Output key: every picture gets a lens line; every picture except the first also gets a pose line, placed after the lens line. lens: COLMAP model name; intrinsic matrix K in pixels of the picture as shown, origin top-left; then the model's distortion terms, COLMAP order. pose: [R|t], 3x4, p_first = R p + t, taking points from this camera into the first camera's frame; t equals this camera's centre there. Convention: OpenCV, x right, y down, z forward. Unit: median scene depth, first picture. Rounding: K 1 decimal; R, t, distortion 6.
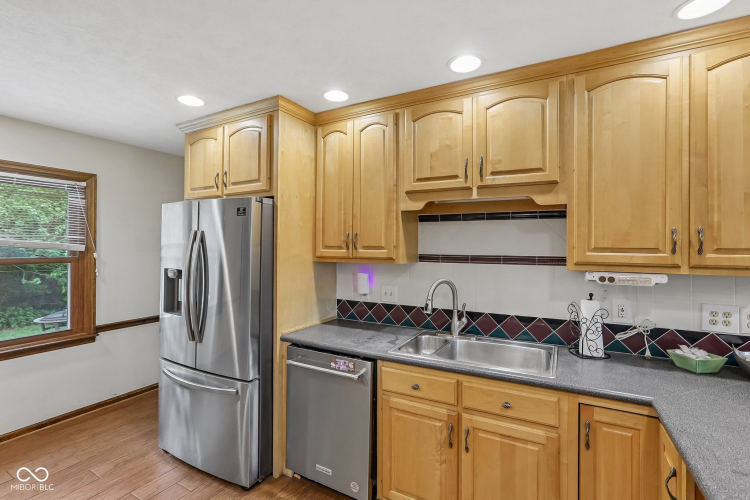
lens RADIAL K [[343.6, 0, 374.8], [0, 343.6, 246.3], [0, 0, 1]] dist [-0.042123, 0.022922]
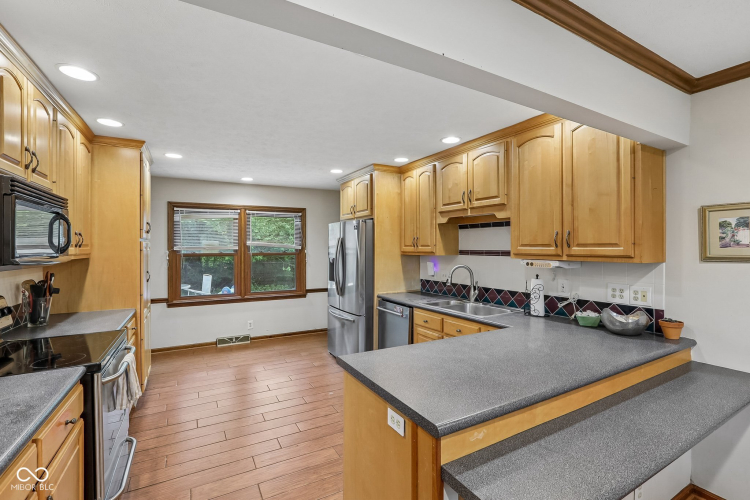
lens RADIAL K [[343.6, 0, 374.8], [0, 343.6, 246.3], [0, 0, 1]] dist [-0.042123, 0.022922]
pose [[0.848217, -0.008553, -0.529580, 0.699901], [0.008144, 0.999962, -0.003107, 0.009826], [0.529587, -0.001678, 0.848254, -0.569999]]
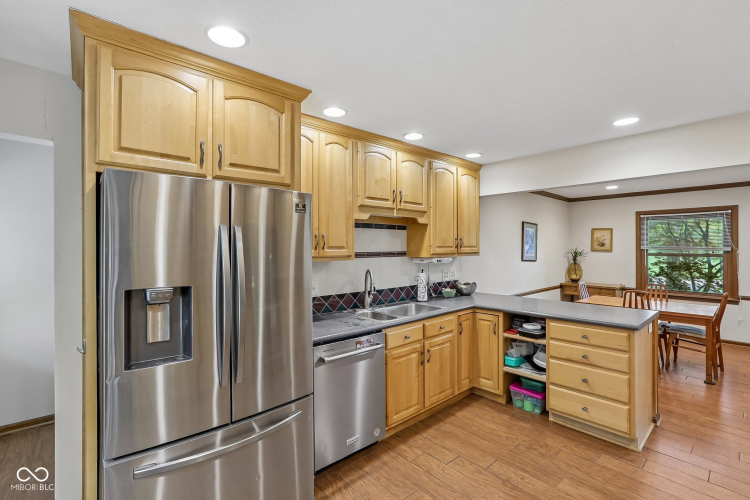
lens RADIAL K [[343.6, 0, 374.8], [0, 343.6, 246.3], [0, 0, 1]] dist [-0.042123, 0.022922]
pose [[0.337962, -0.007380, 0.941131, -1.120999], [0.005686, 0.999967, 0.005800, -0.007019], [-0.941142, 0.003392, 0.337993, 0.496378]]
